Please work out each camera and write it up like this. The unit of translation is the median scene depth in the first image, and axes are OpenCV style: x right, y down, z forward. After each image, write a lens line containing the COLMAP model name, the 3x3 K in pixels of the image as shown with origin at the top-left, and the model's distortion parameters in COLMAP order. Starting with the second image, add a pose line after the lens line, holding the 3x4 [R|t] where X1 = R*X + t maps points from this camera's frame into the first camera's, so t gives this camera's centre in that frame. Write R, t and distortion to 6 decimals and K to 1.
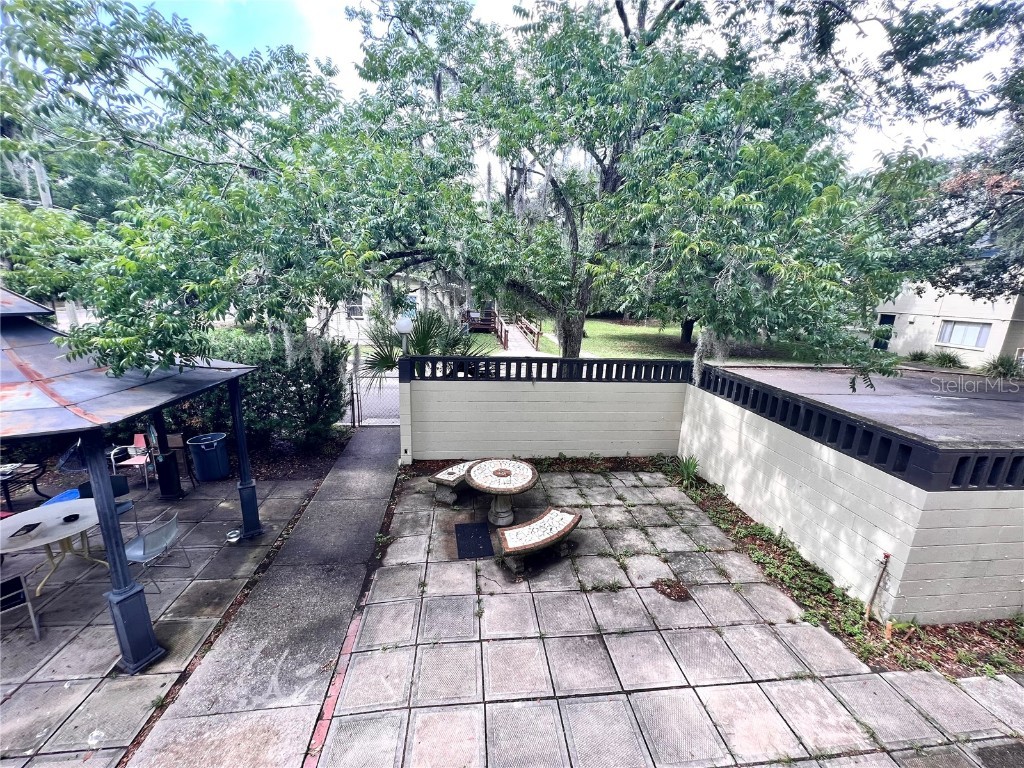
lens RADIAL K [[407.6, 0, 510.4], [0, 407.6, 385.0], [0, 0, 1]] dist [-0.000167, 0.000101]
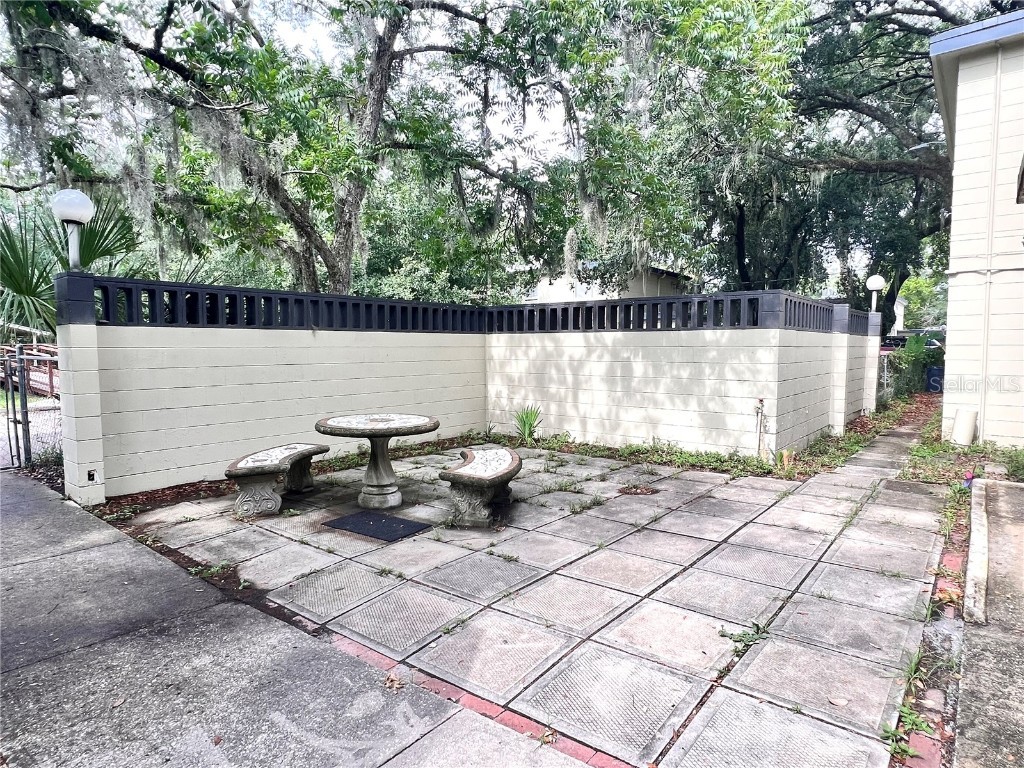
lens RADIAL K [[594.8, 0, 509.2], [0, 594.8, 387.8], [0, 0, 1]] dist [0.006028, 0.000301]
pose [[0.710569, -0.088641, 0.698022, -0.625042], [0.195372, 0.977880, -0.074703, 0.342632], [-0.675960, 0.189455, 0.712169, 0.284959]]
